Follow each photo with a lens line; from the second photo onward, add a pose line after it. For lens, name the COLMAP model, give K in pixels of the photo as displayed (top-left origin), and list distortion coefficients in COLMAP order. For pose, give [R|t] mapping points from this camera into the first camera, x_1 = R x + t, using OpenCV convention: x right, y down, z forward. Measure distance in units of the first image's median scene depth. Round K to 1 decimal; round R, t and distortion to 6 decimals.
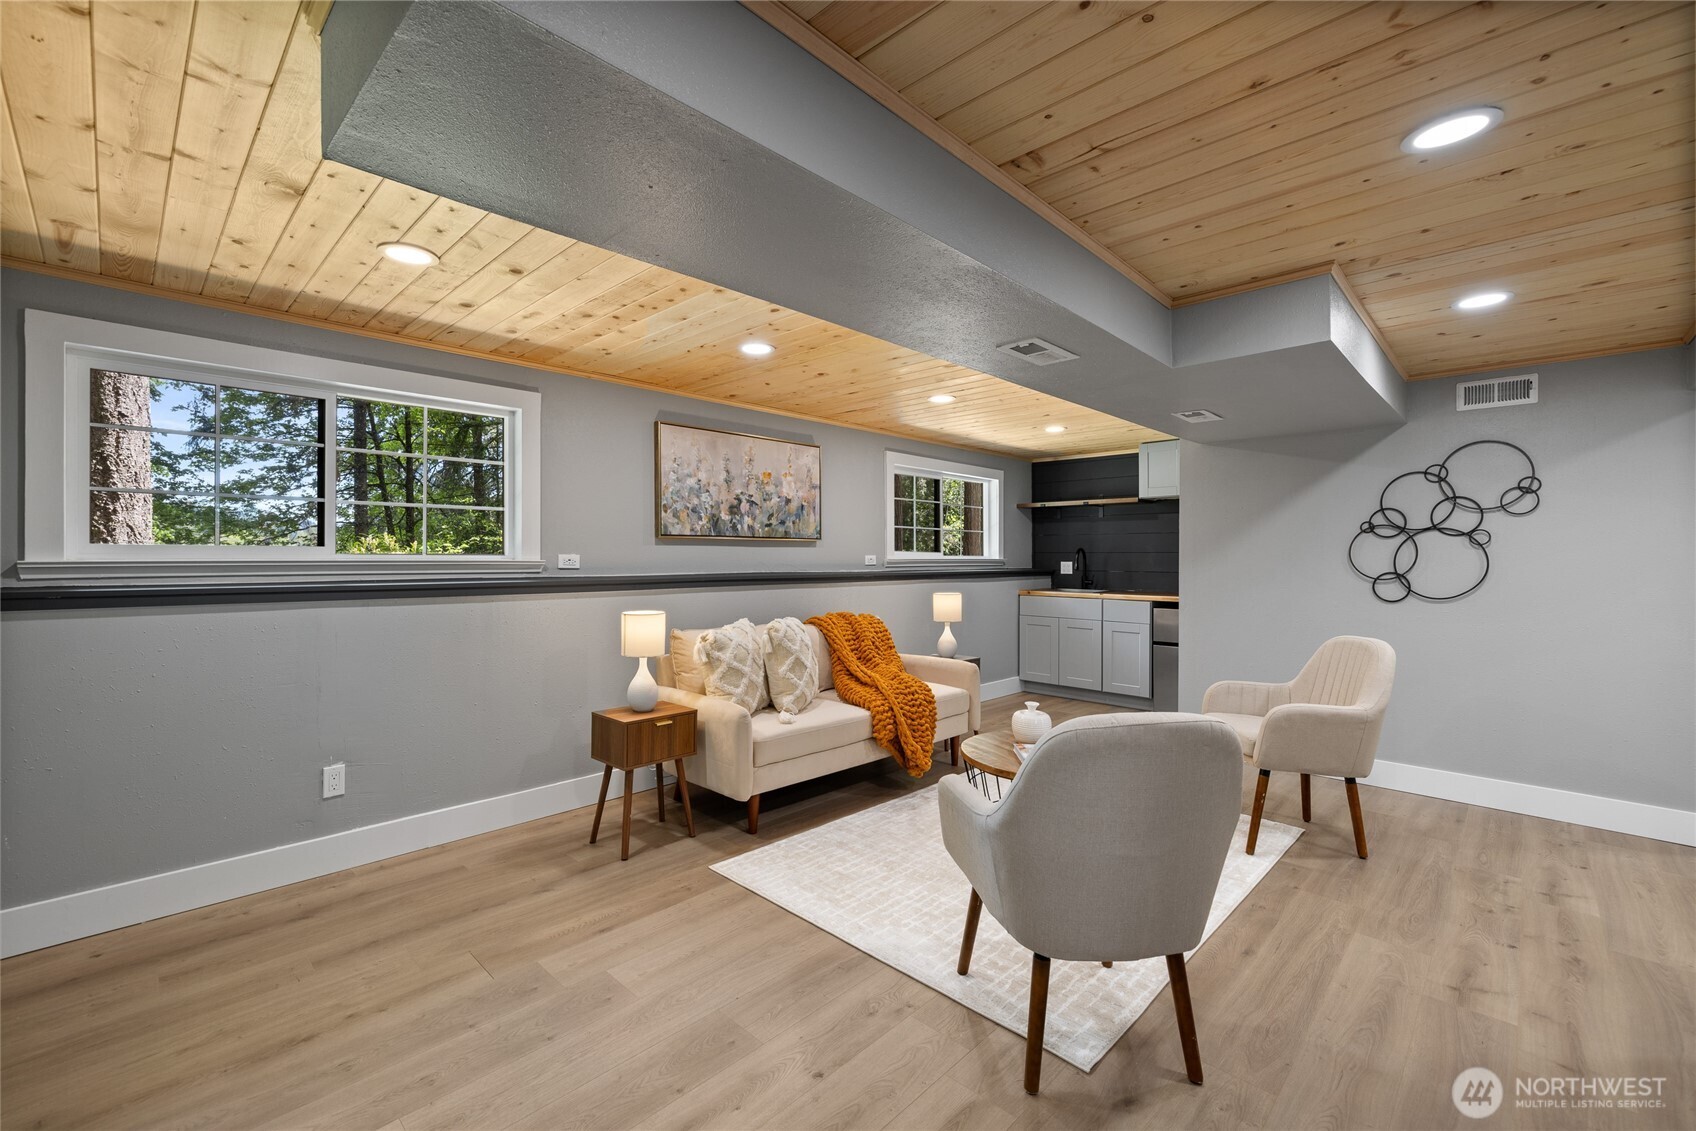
lens RADIAL K [[701.7, 0, 842.3], [0, 701.7, 559.8], [0, 0, 1]] dist [0.004277, 0.000389]
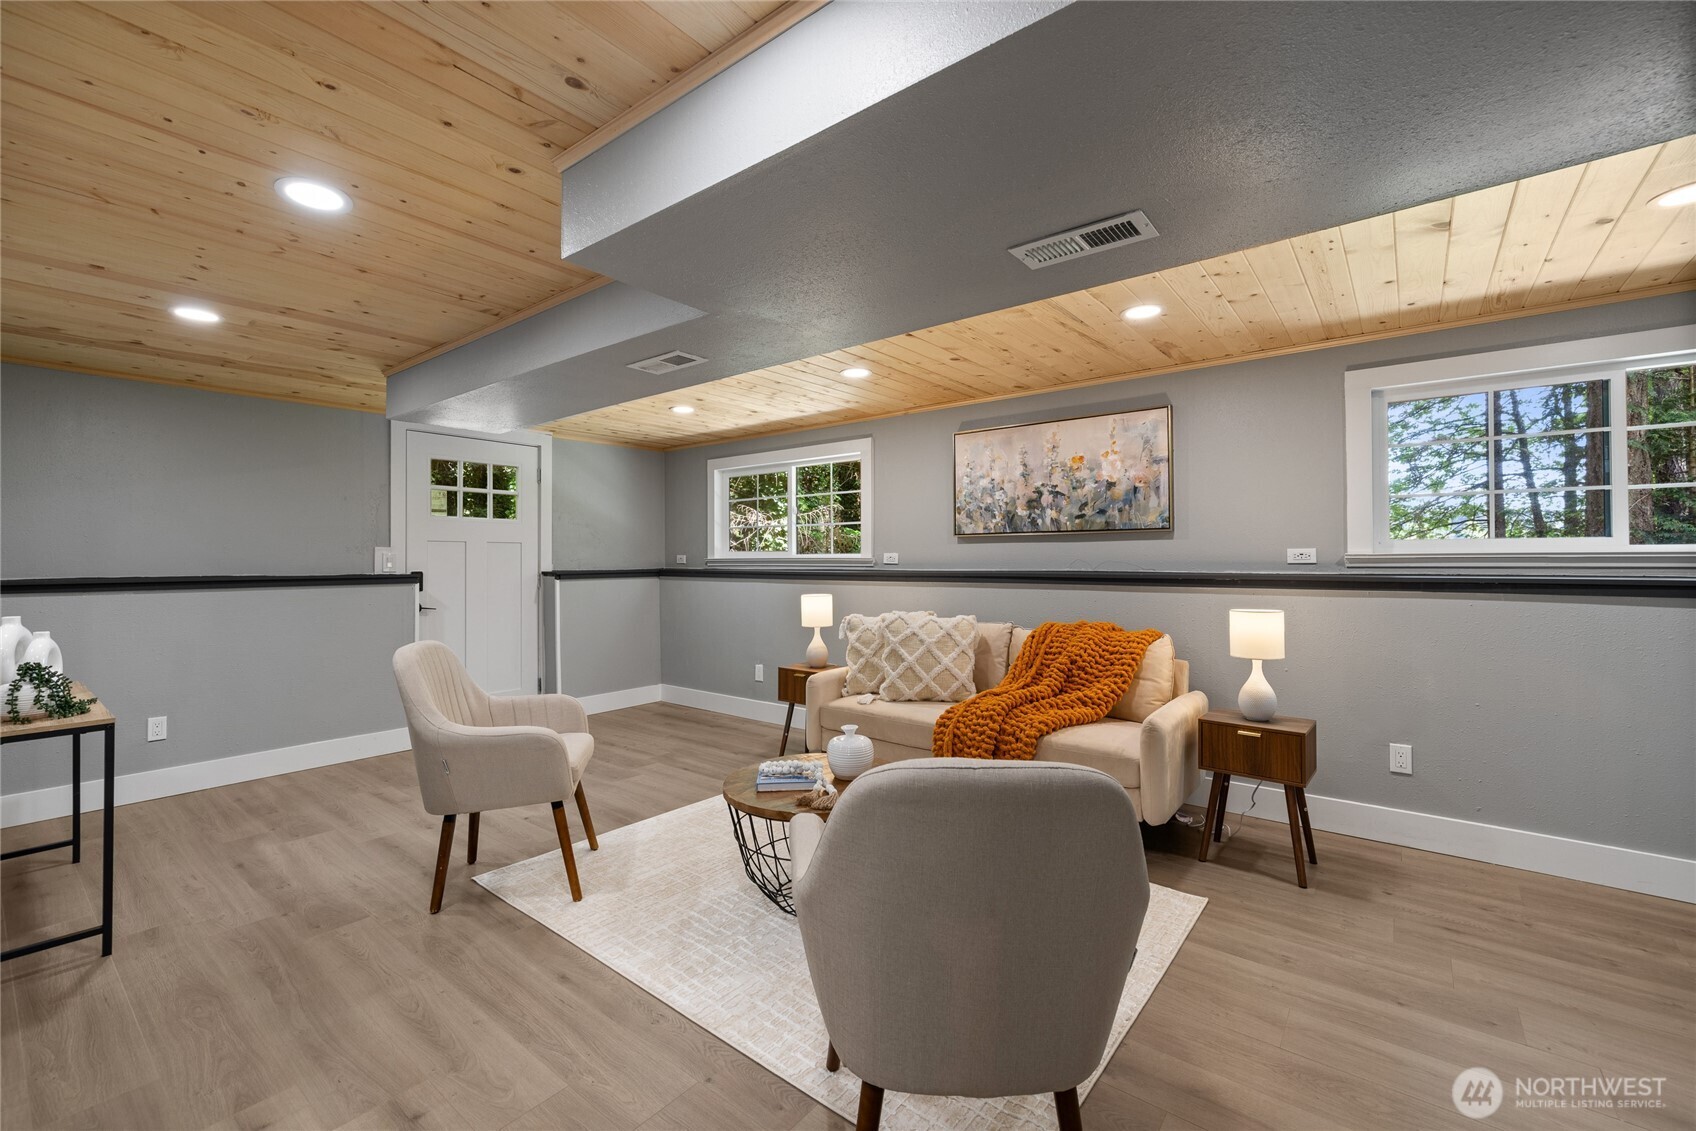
lens RADIAL K [[720.1, 0, 841.2], [0, 720.1, 558.1], [0, 0, 1]] dist [0.001897, 0.000656]
pose [[0.095630, -0.005844, -0.995400, 0.823160], [0.000122, 0.999983, -0.005860, 0.008087], [0.995417, 0.000439, 0.095629, 0.674535]]
